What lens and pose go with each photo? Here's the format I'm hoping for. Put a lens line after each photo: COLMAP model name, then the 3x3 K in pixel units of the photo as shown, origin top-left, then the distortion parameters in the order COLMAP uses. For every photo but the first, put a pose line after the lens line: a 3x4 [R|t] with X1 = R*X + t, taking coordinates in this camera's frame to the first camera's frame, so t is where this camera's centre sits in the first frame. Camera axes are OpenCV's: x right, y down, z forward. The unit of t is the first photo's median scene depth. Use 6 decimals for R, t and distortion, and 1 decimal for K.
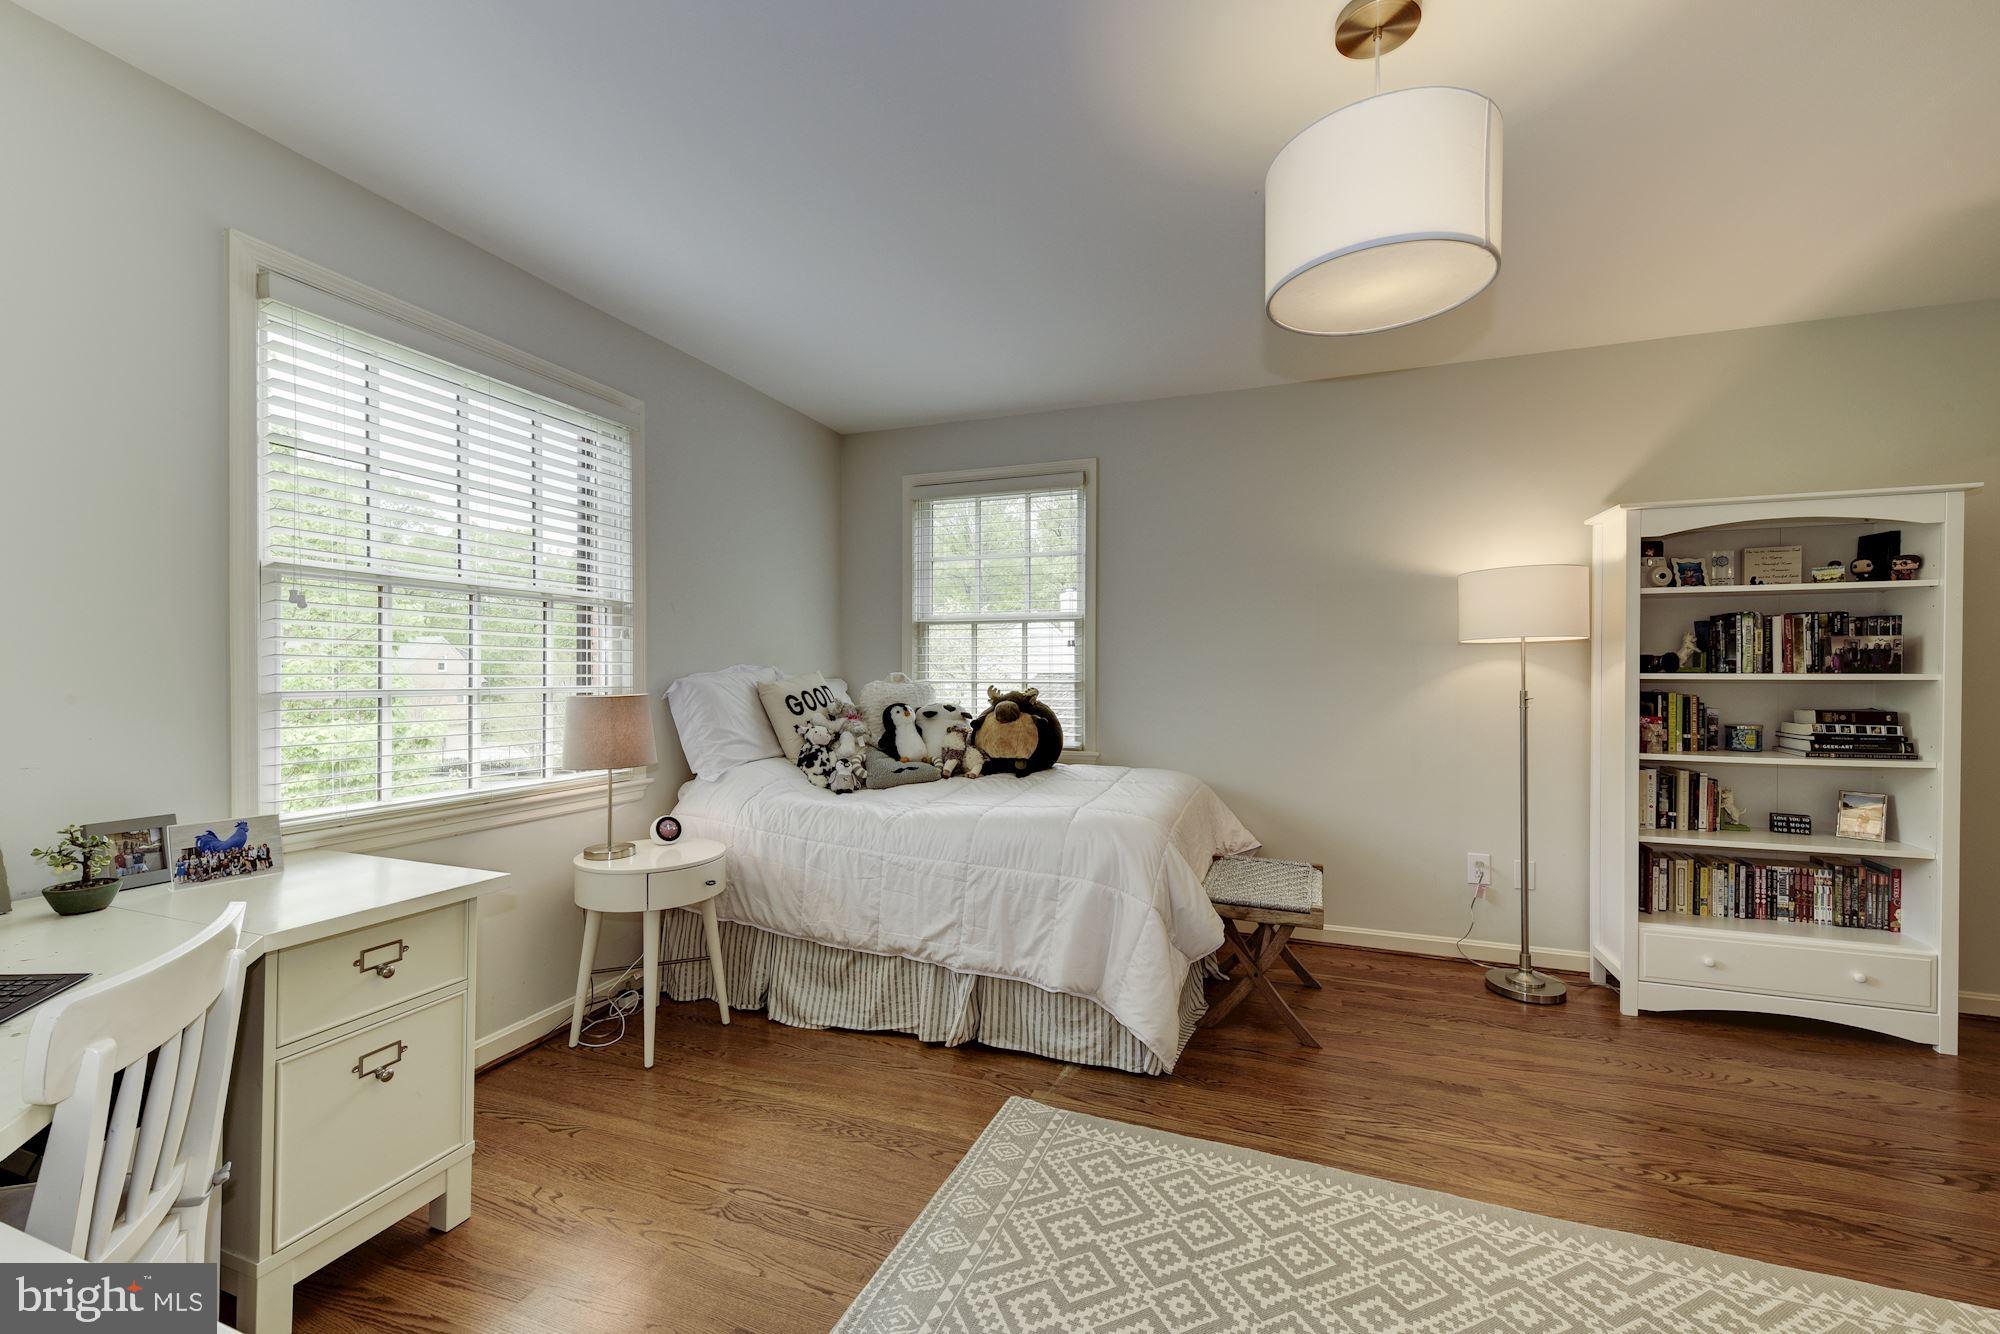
lens RADIAL K [[796.0, 0, 1007.7], [0, 796.0, 668.7], [0, 0, 1]] dist [0.005341, -0.000642]
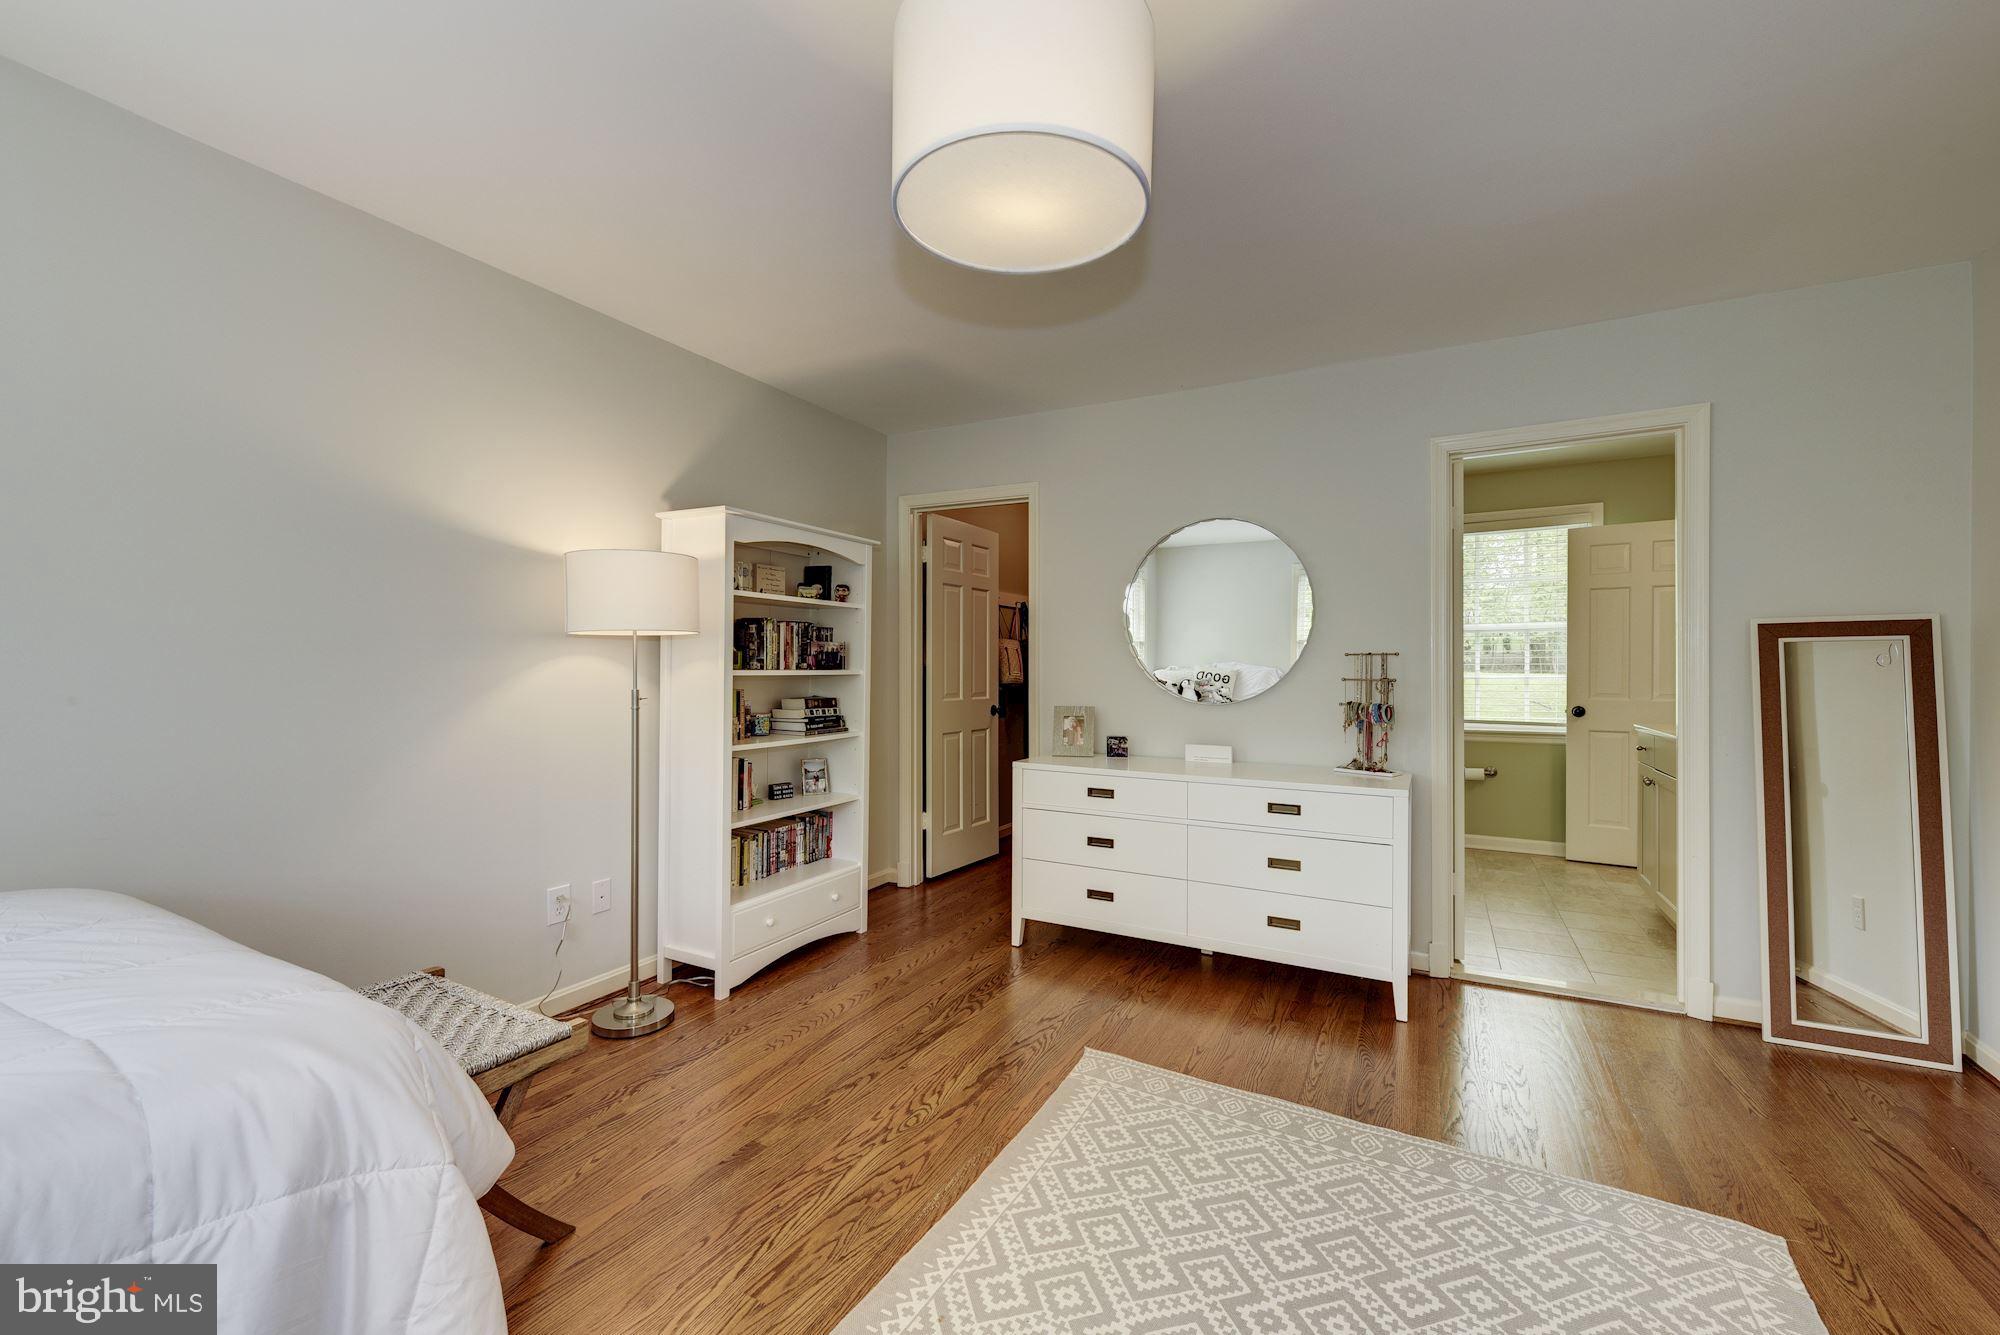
lens RADIAL K [[796.0, 0, 1002.0], [0, 796.0, 677.9], [0, 0, 1]] dist [0.005341, -0.000642]
pose [[0.152095, -0.009676, 0.988319, -0.191642], [-0.004216, 0.999937, 0.010438, 0.004243], [-0.988357, -0.005754, 0.152045, 0.495169]]
